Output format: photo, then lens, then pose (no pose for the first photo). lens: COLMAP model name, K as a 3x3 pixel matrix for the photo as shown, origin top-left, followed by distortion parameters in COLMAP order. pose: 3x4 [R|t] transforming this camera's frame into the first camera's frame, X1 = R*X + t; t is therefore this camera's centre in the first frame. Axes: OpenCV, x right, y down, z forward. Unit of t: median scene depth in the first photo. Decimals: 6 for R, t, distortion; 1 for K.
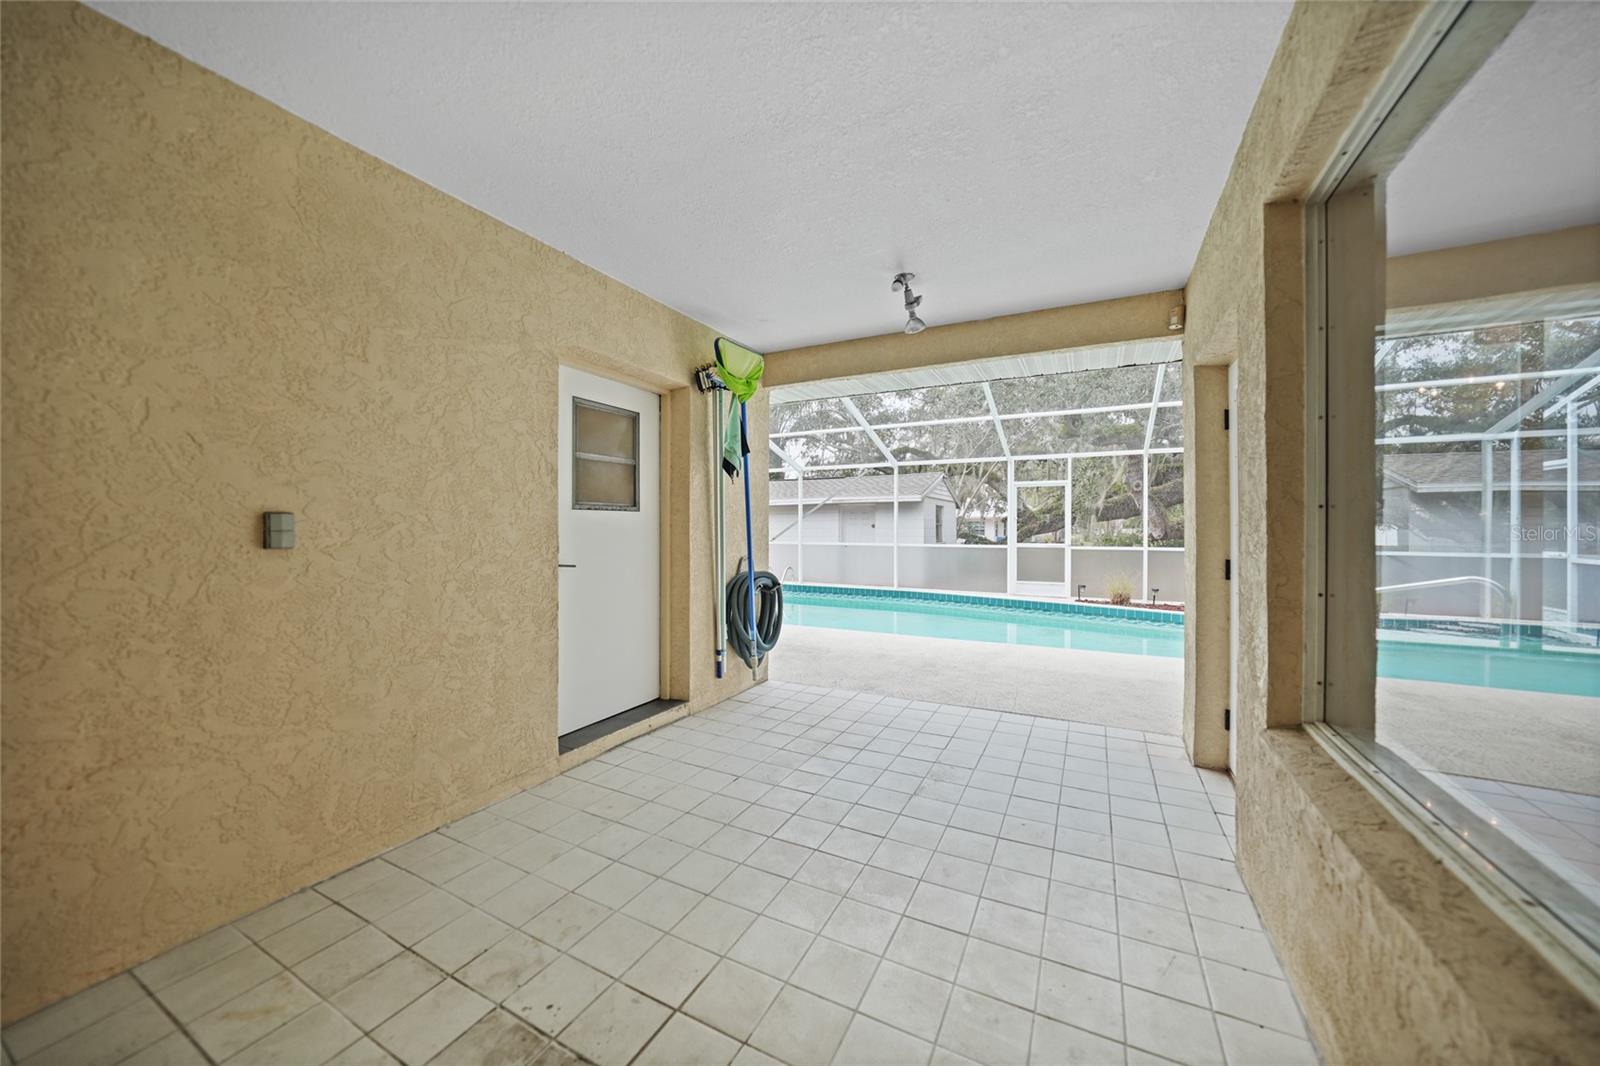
lens RADIAL K [[562.9, 0, 802.8], [0, 562.9, 519.4], [0, 0, 1]] dist [-0.025153, 0.006291]
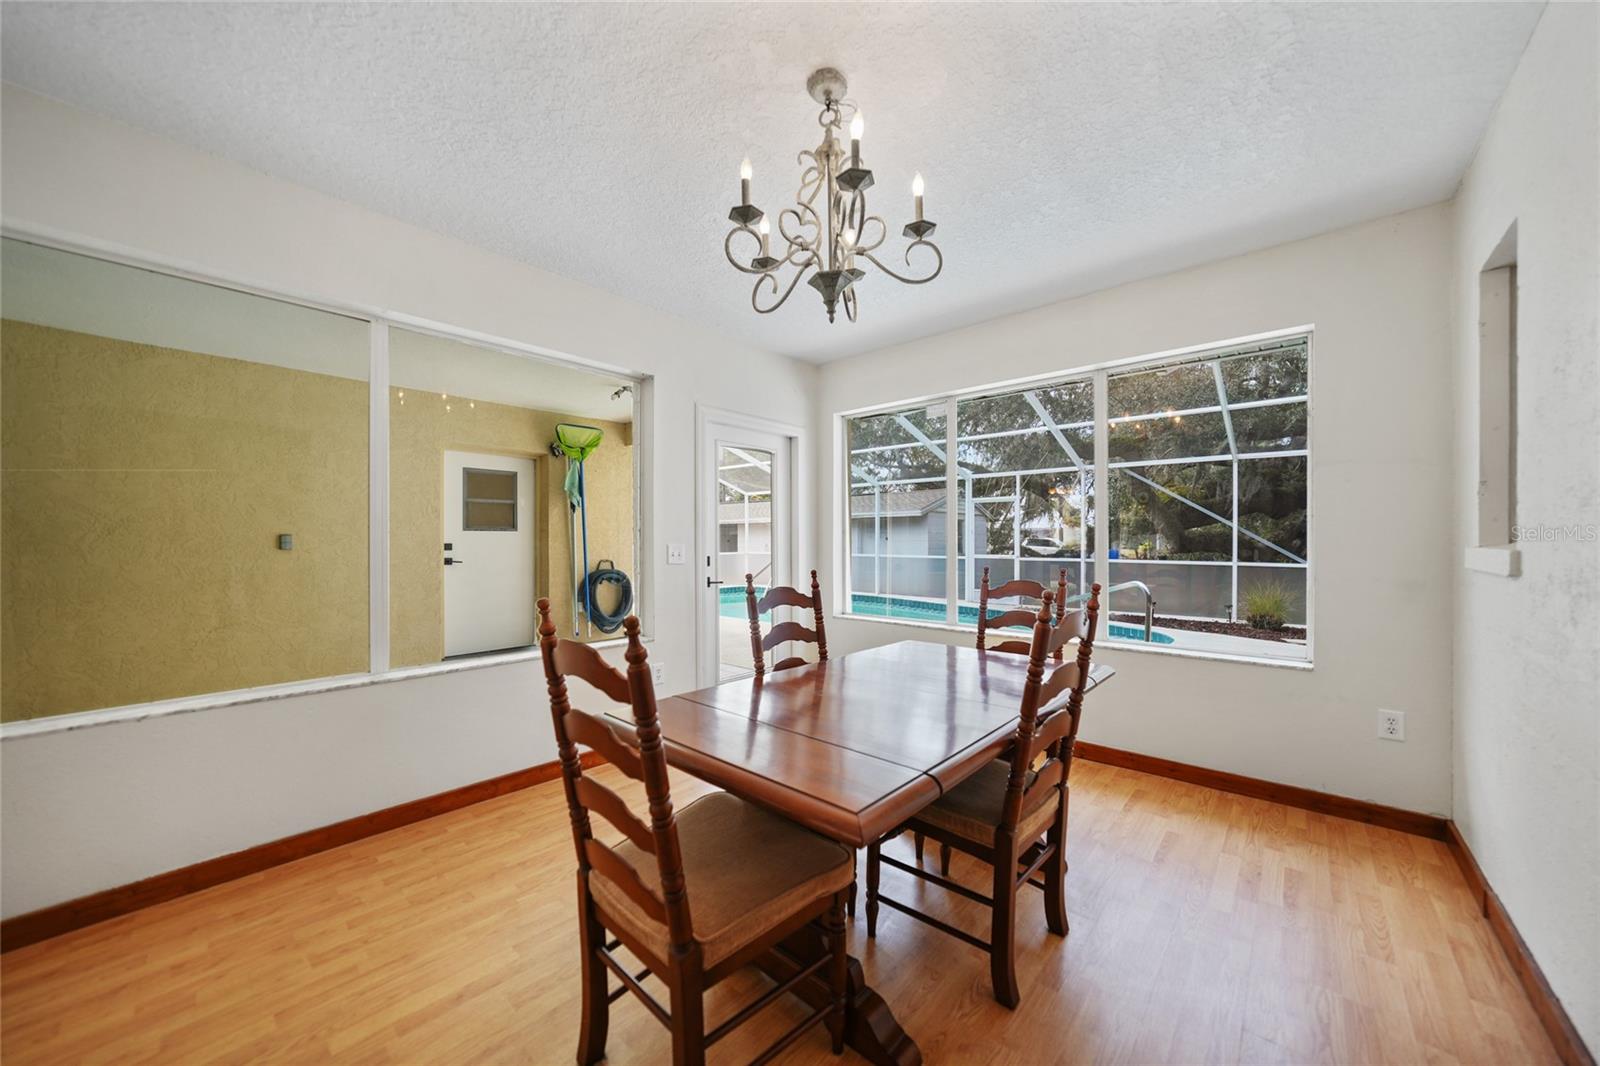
lens RADIAL K [[564.7, 0, 800.3], [0, 564.7, 529.4], [0, 0, 1]] dist [-0.022871, 0.004511]
pose [[0.969679, -0.004665, -0.244337, 0.940305], [0.003798, 0.999985, -0.004023, -0.009030], [0.244352, 0.002973, 0.969682, -0.416907]]
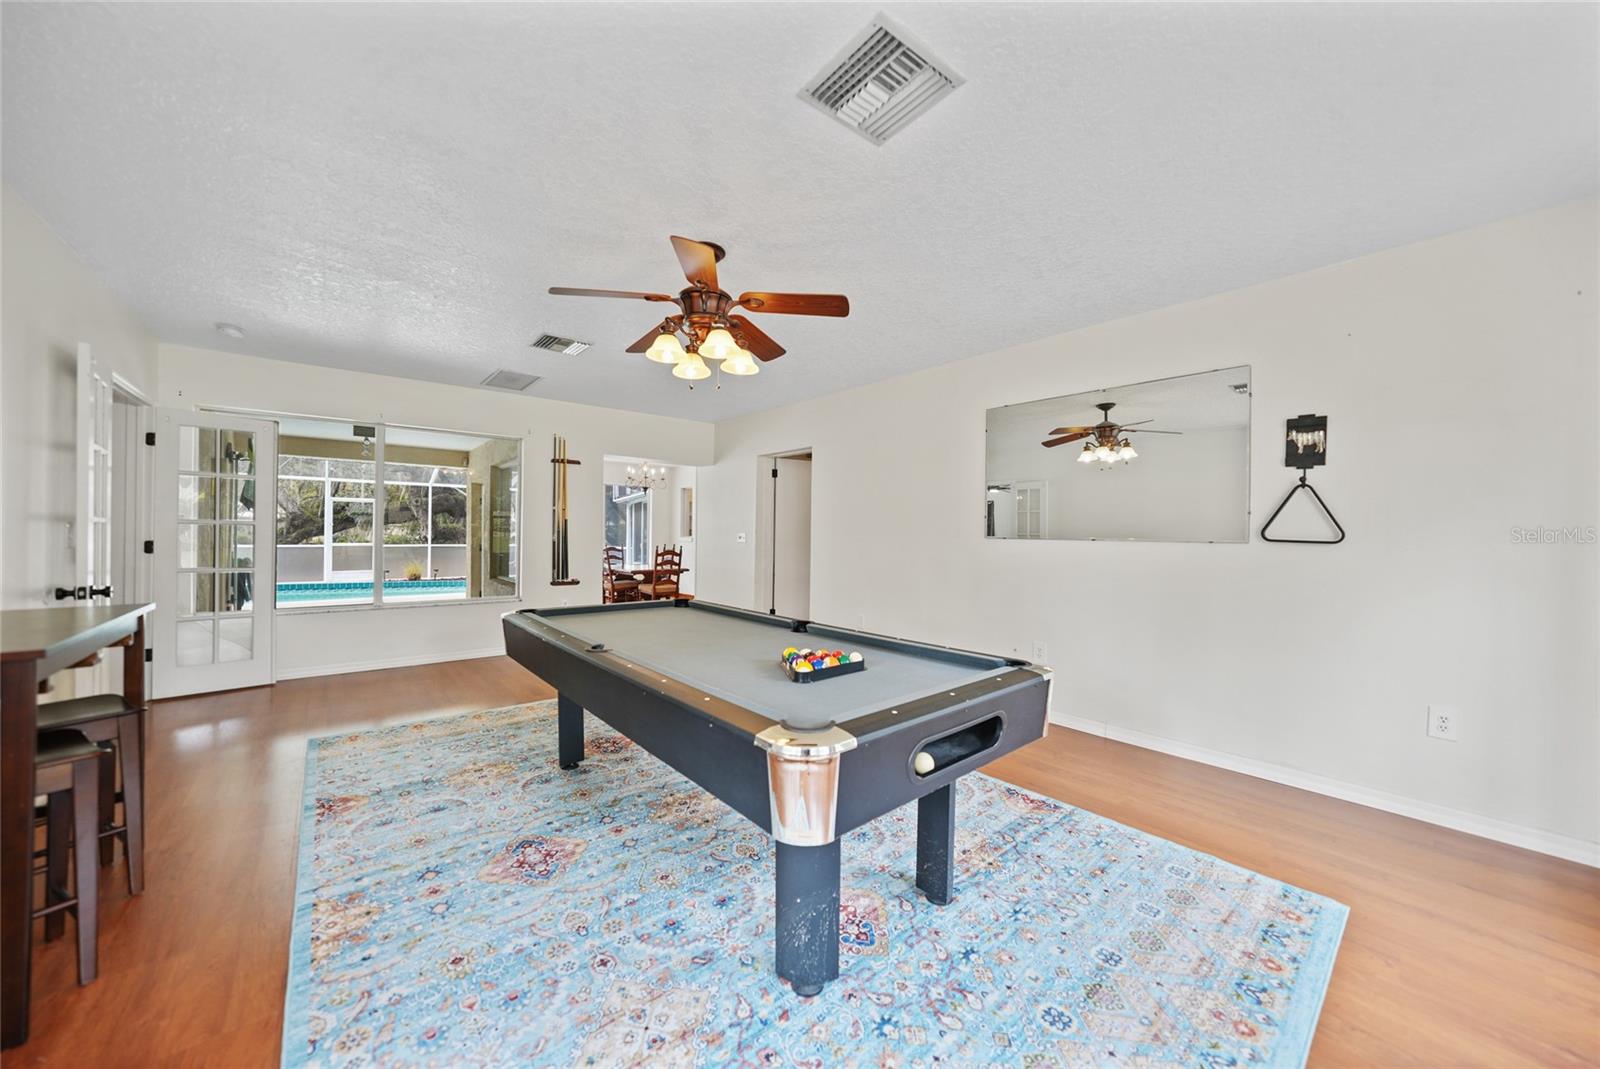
lens RADIAL K [[564.7, 0, 800.3], [0, 564.7, 530.9], [0, 0, 1]] dist [-0.022871, 0.004511]
pose [[0.380418, 0.010695, 0.924753, -1.281062], [-0.029015, 0.999579, 0.000375, -0.052364], [-0.924359, -0.026975, 0.380568, -1.627853]]
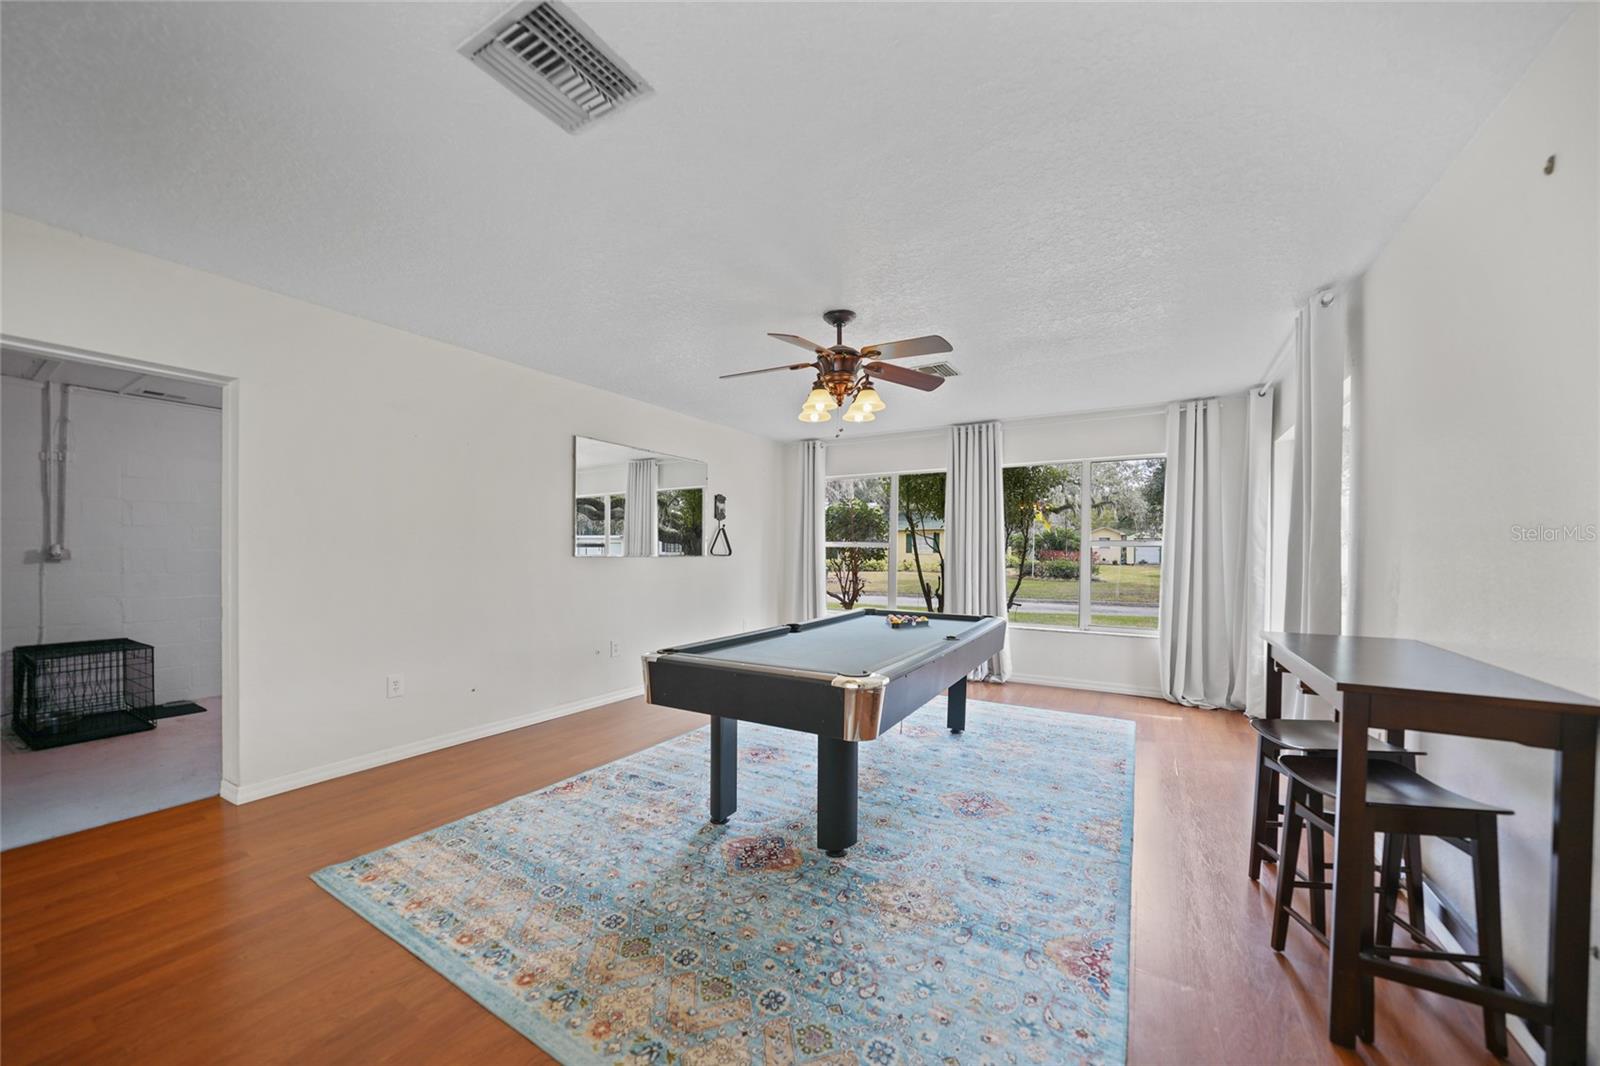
lens RADIAL K [[574.1, 0, 799.0], [0, 574.1, 566.4], [0, 0, 1]] dist [-0.018379, 0.000172]
pose [[-0.998022, -0.007861, 0.062376, -0.618779], [-0.007501, 0.999954, 0.005997, -0.036110], [-0.062420, 0.005518, -0.998035, -0.296162]]
